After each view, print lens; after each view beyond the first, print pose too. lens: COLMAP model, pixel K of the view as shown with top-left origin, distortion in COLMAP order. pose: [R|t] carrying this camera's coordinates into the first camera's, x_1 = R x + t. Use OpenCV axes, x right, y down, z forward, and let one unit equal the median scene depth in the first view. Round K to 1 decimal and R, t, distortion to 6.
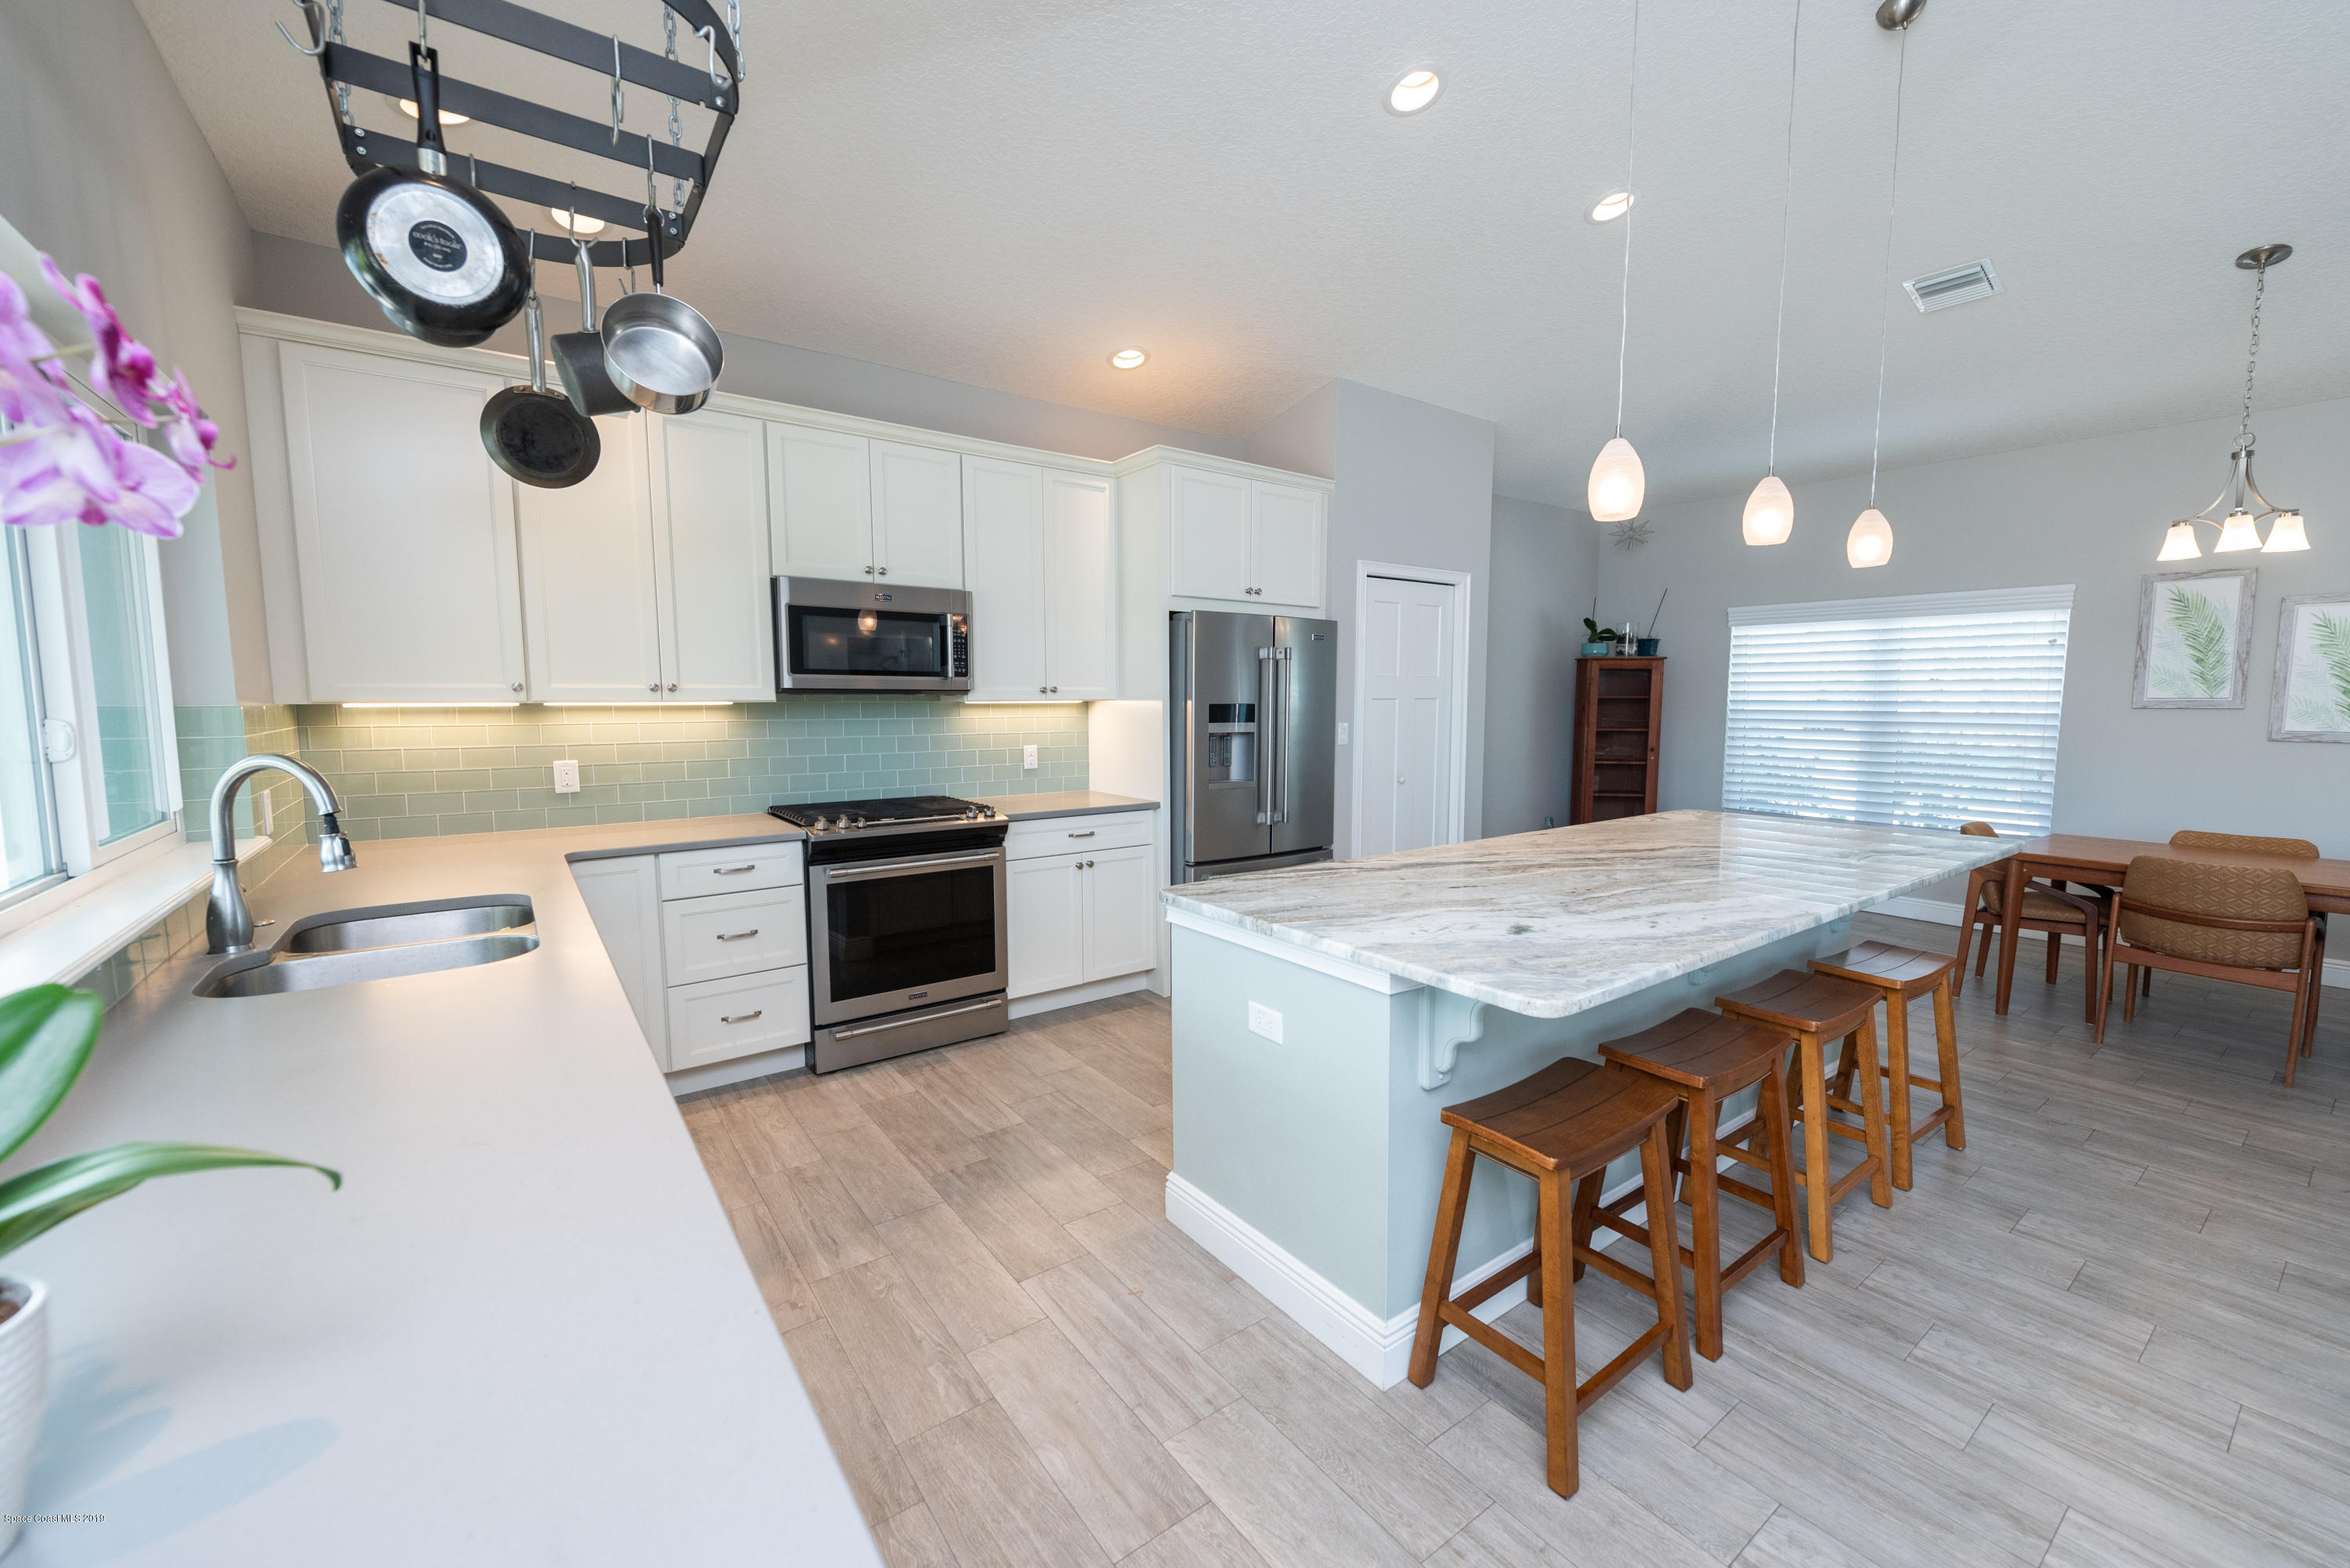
lens RADIAL K [[931.8, 0, 1196.7], [0, 931.8, 784.1], [0, 0, 1]] dist [0.003248, -0.000130]
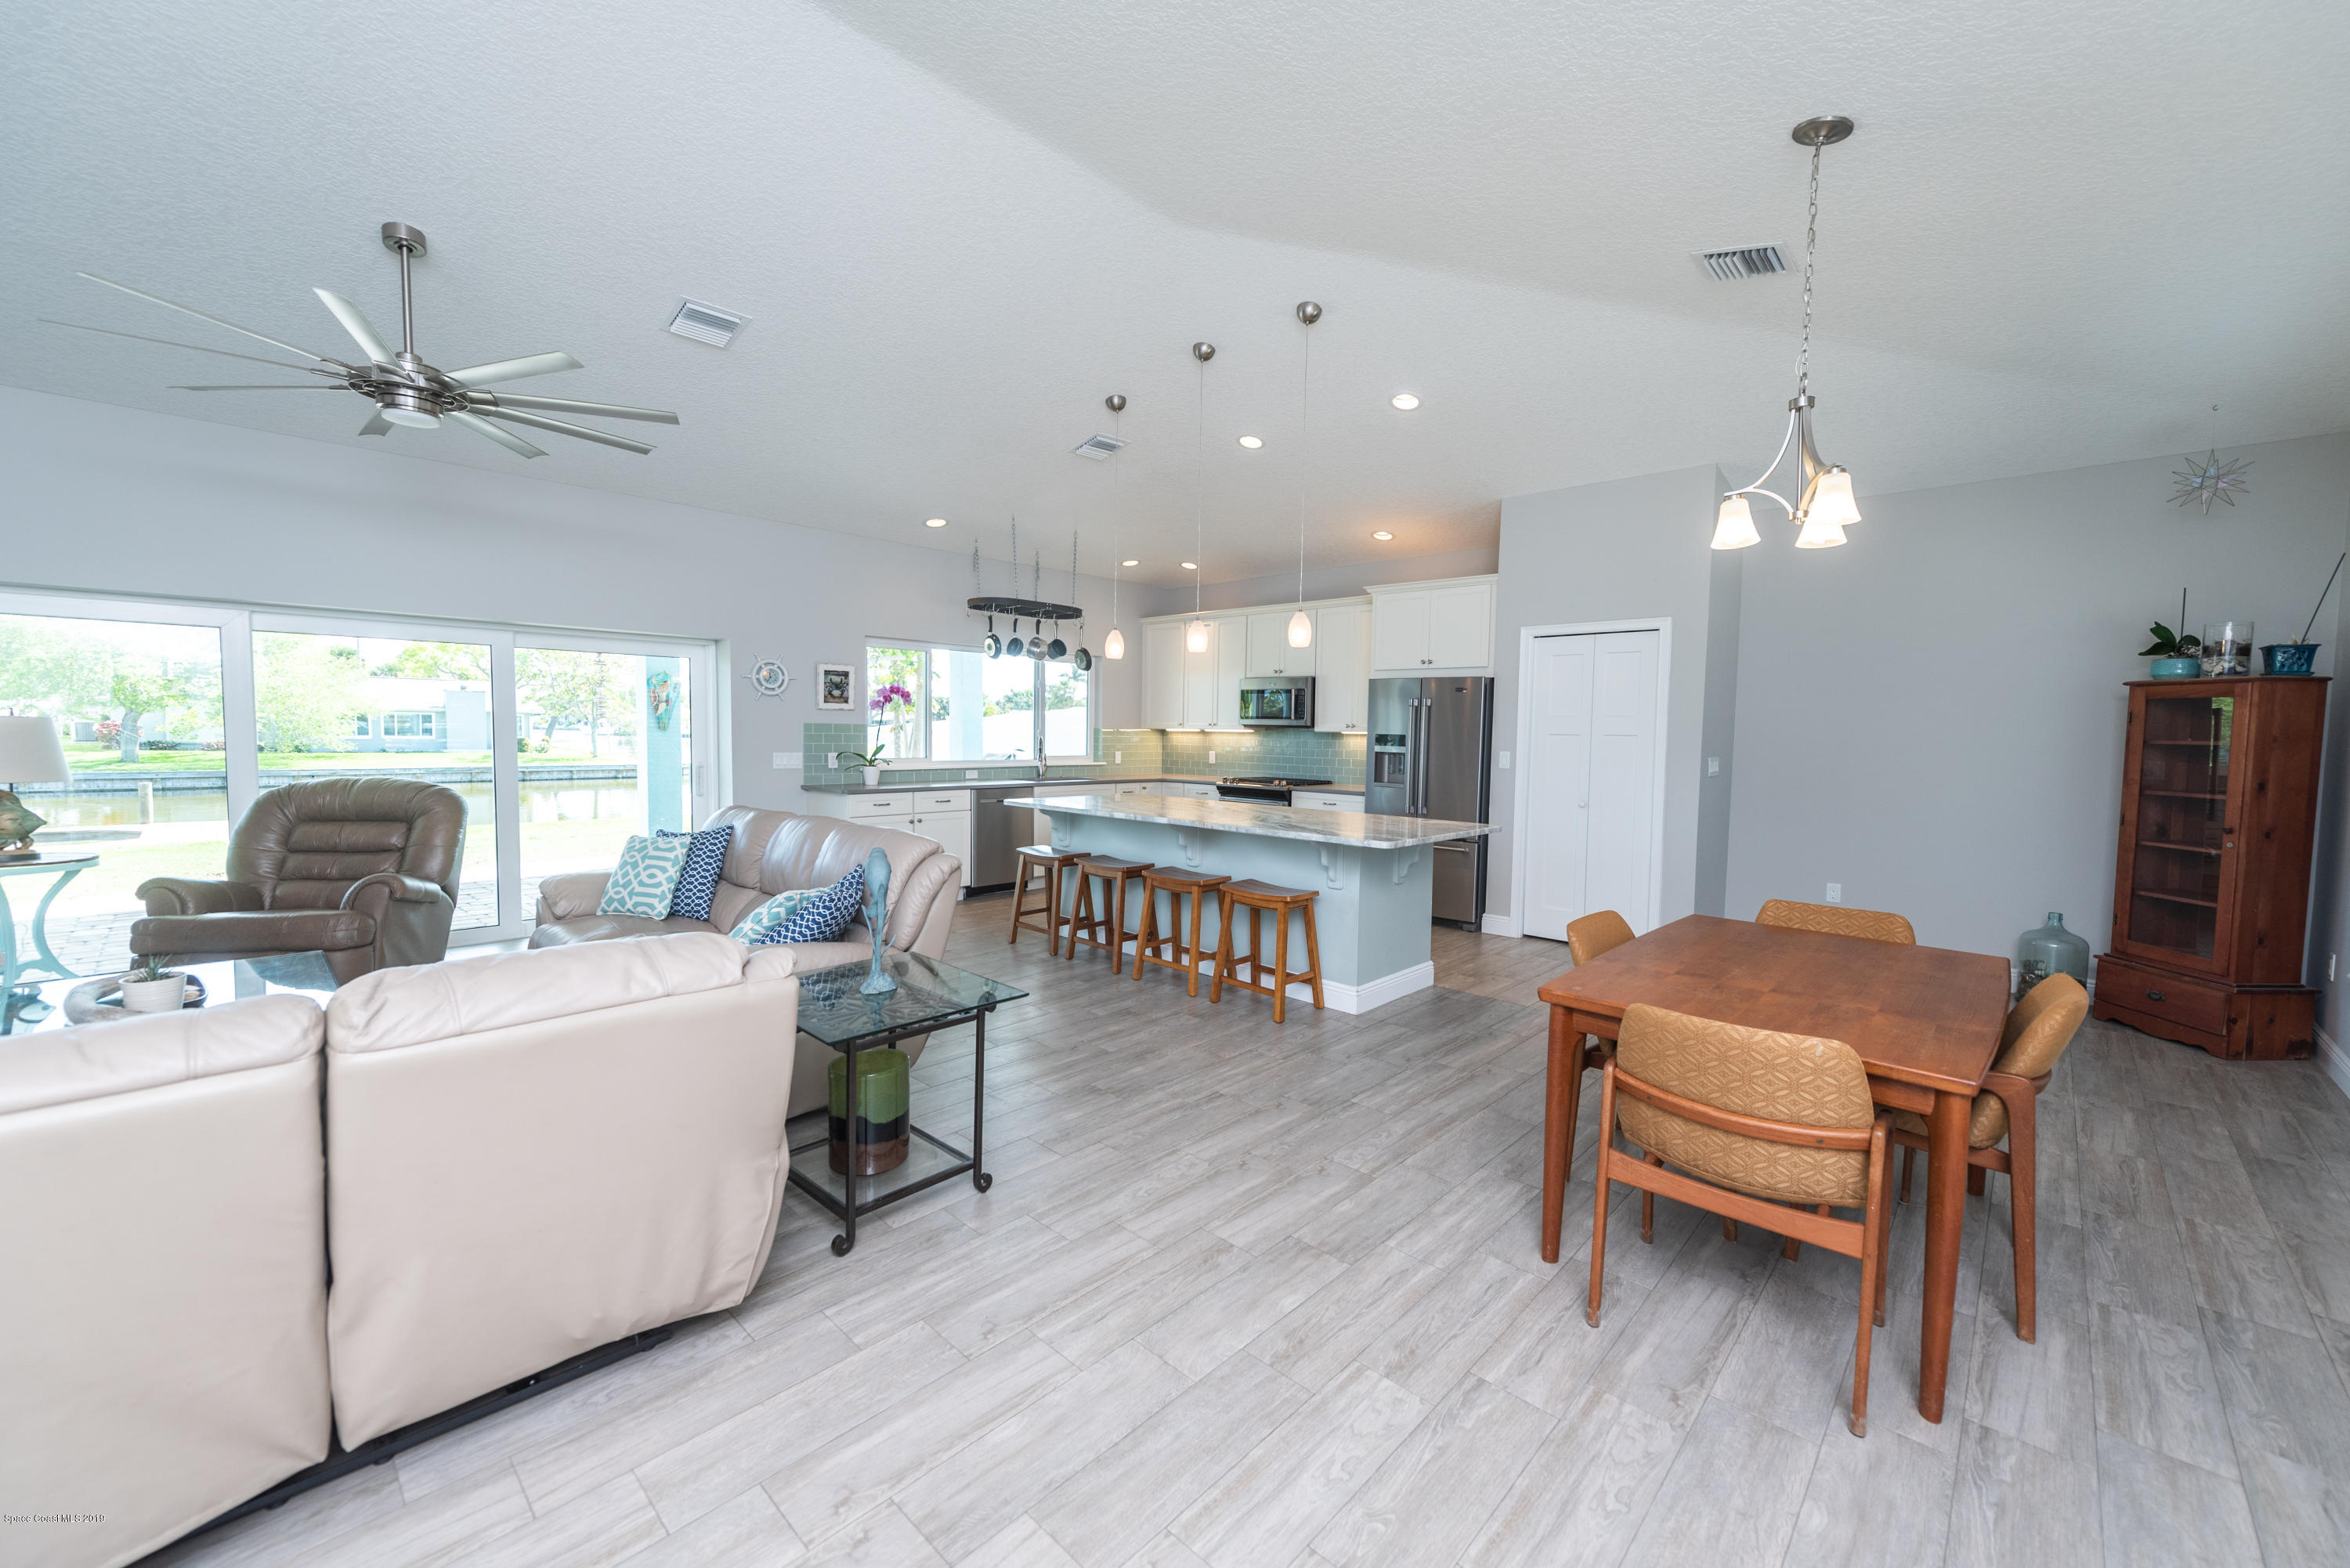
lens RADIAL K [[915.3, 0, 1186.1], [0, 915.3, 782.3], [0, 0, 1]] dist [0.015748, -0.005829]
pose [[0.176593, 0.060702, -0.982410, 1.437664], [-0.108495, 0.993215, 0.041867, -0.030111], [0.978286, 0.099193, 0.181981, 0.347374]]
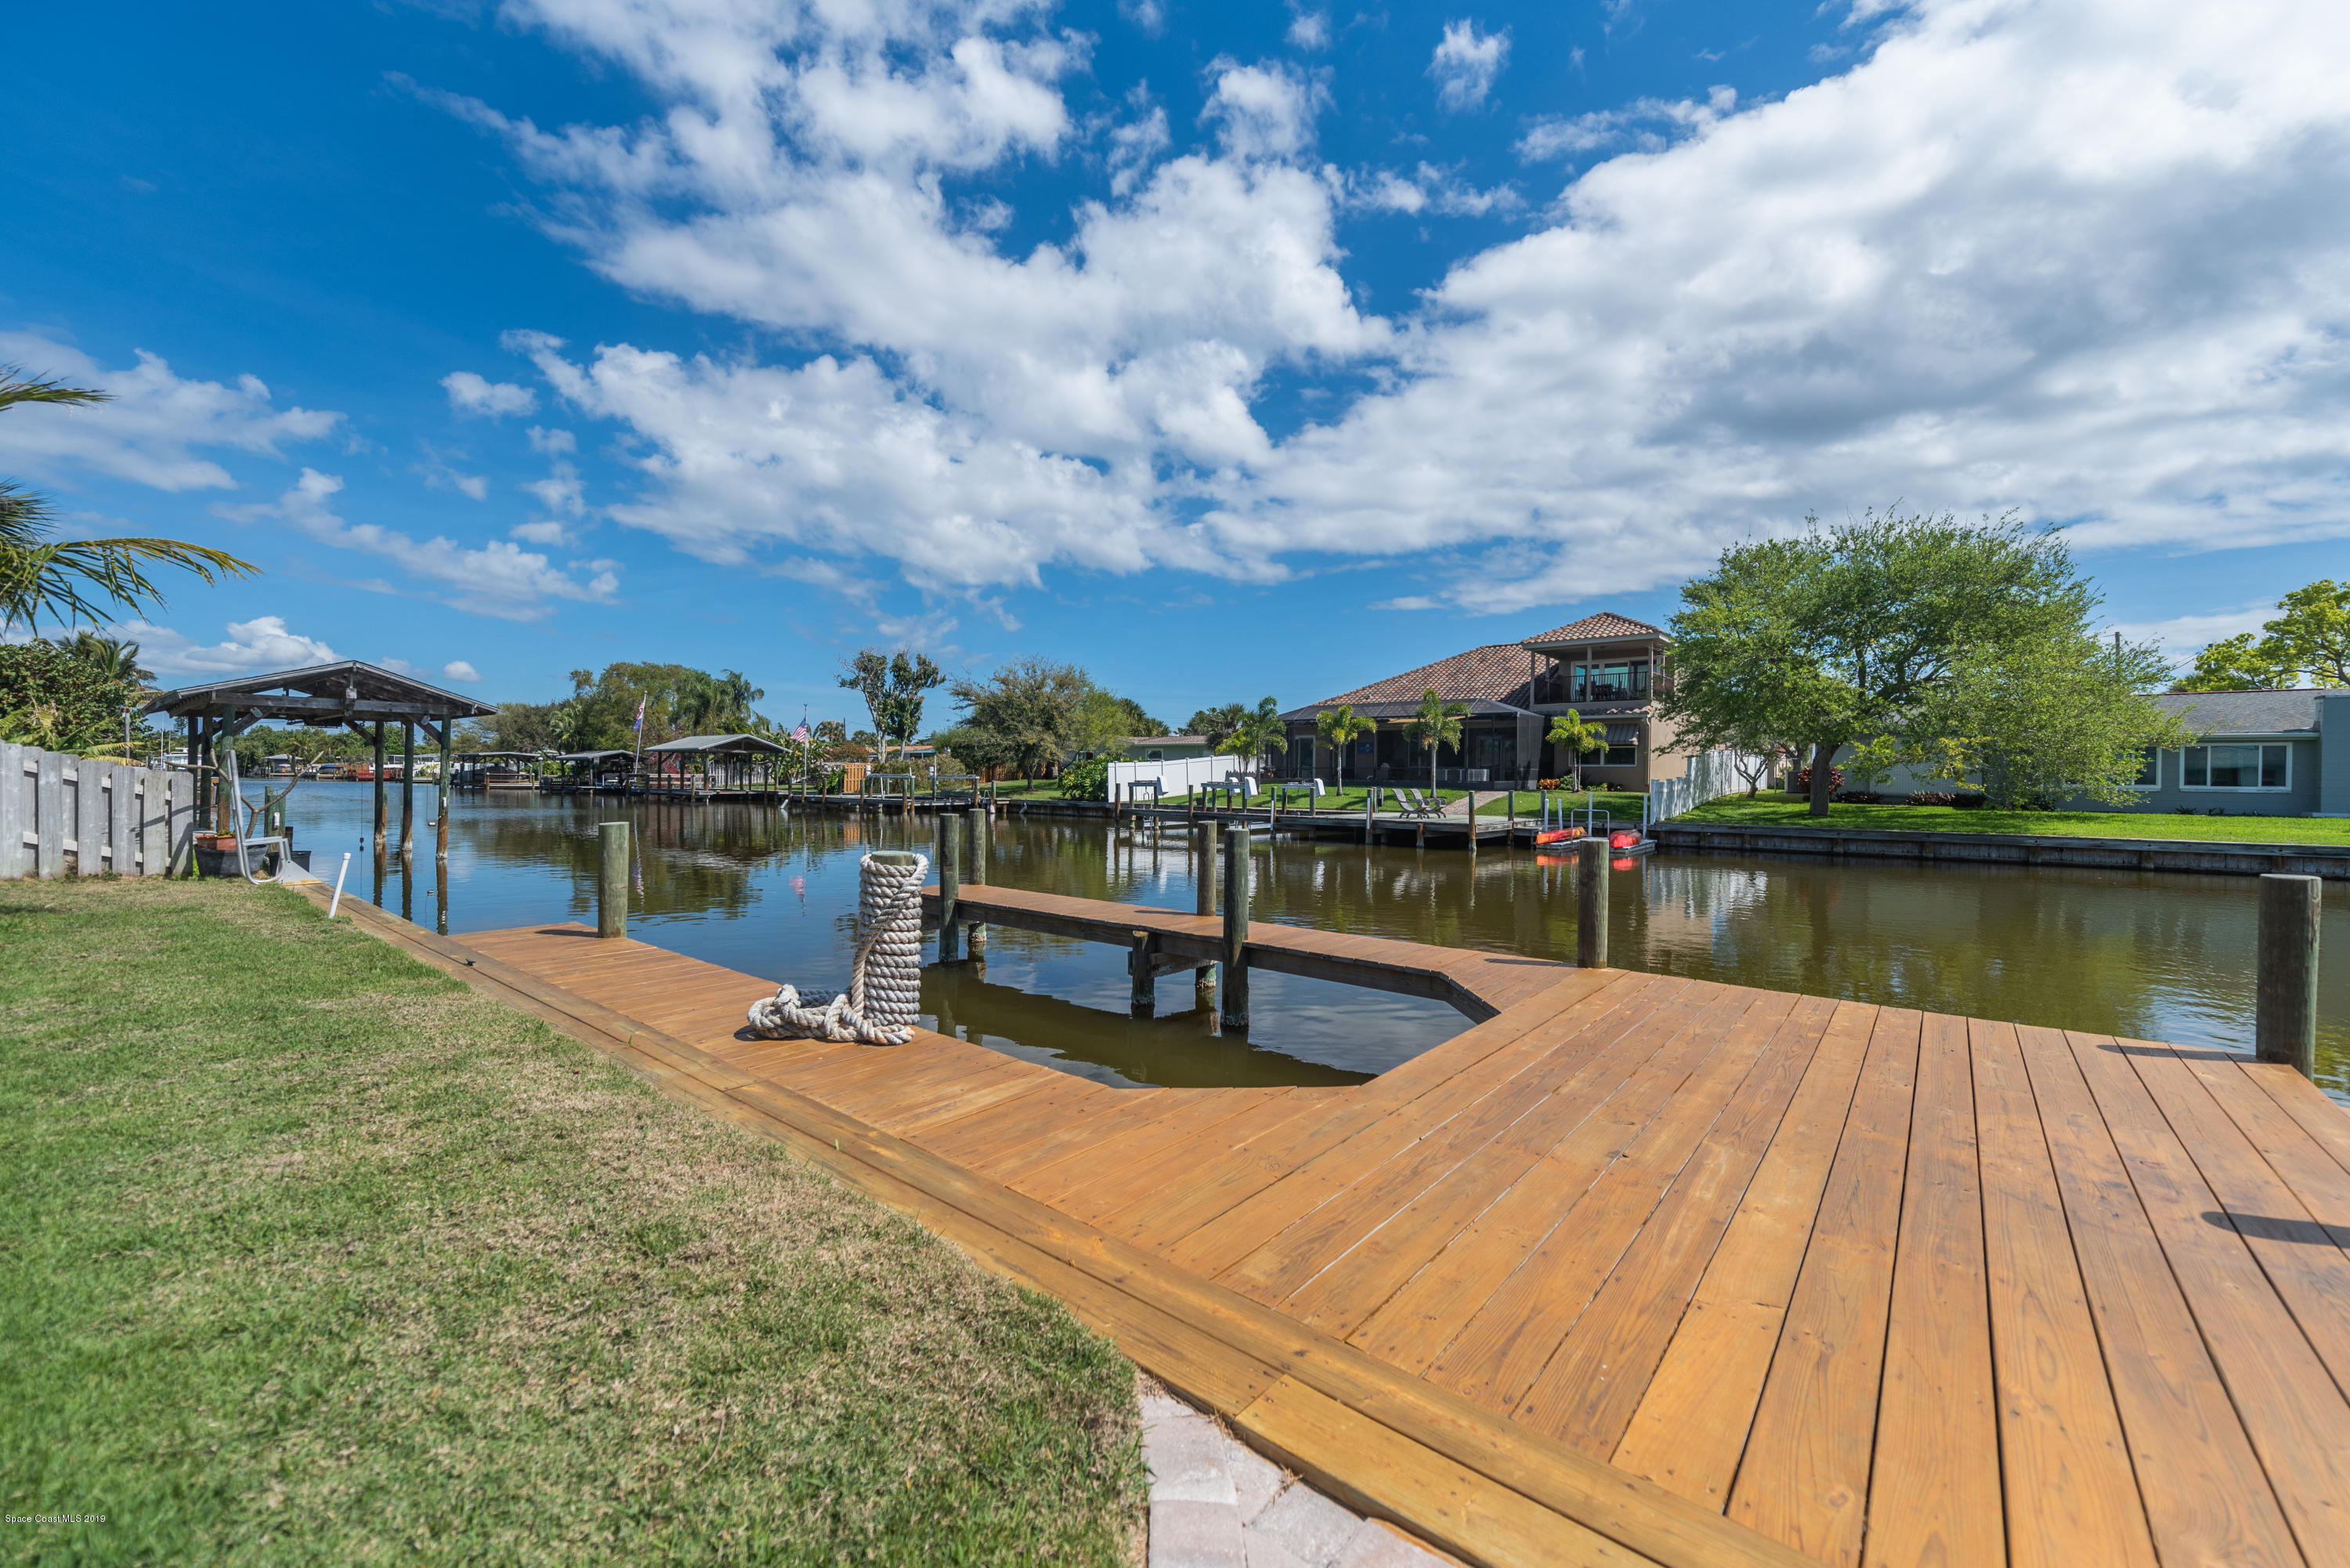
lens RADIAL K [[915.3, 0, 1186.1], [0, 915.3, 782.3], [0, 0, 1]] dist [0.015748, -0.005829]
pose [[-0.970291, -0.009835, -0.241740, -2.654814], [-0.033588, 0.994974, 0.094335, 0.486711], [0.239597, 0.099652, -0.965745, -2.390971]]
